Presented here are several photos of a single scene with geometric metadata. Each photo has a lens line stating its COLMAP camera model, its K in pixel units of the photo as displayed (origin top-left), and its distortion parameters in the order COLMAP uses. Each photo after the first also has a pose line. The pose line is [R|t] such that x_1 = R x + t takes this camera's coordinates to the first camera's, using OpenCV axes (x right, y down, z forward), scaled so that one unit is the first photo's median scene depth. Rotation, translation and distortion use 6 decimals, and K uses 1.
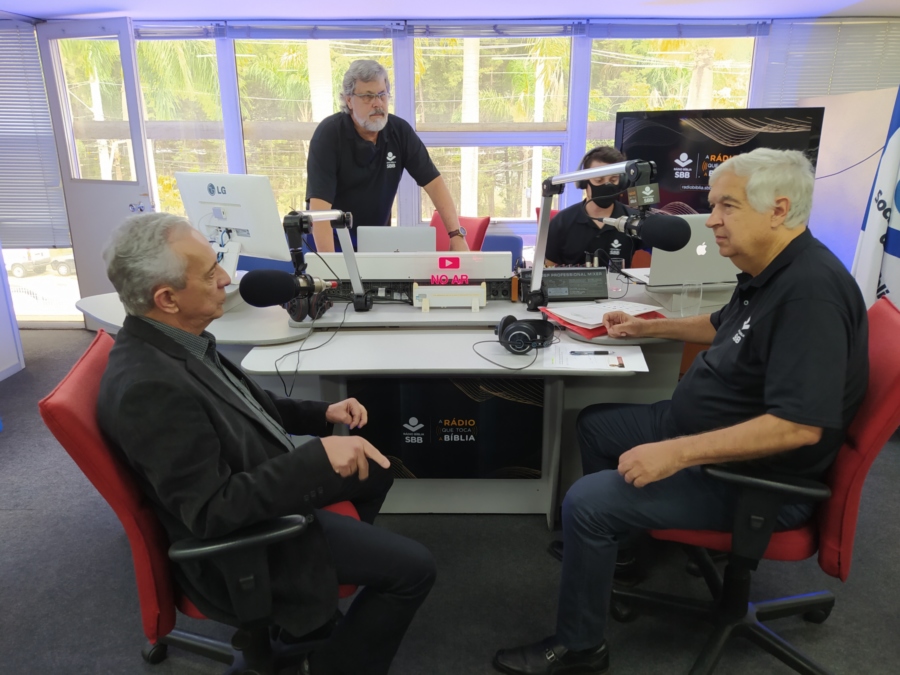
lens RADIAL K [[673.5, 0, 450.0], [0, 673.5, 337.5], [0, 0, 1]] dist [0.105018, -0.157701]
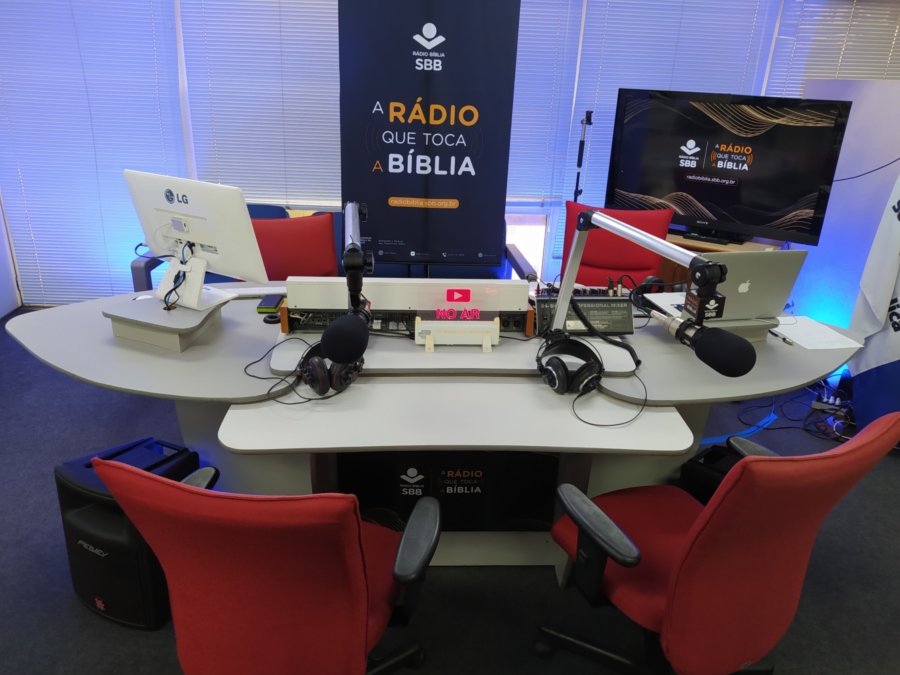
lens RADIAL K [[673.5, 0, 450.0], [0, 673.5, 337.5], [0, 0, 1]] dist [0.105018, -0.157701]
pose [[0.996991, 0.010679, 0.076779, -0.070754], [-0.017677, 0.995688, 0.091060, -0.124144], [-0.075476, -0.092143, 0.992881, 0.133275]]
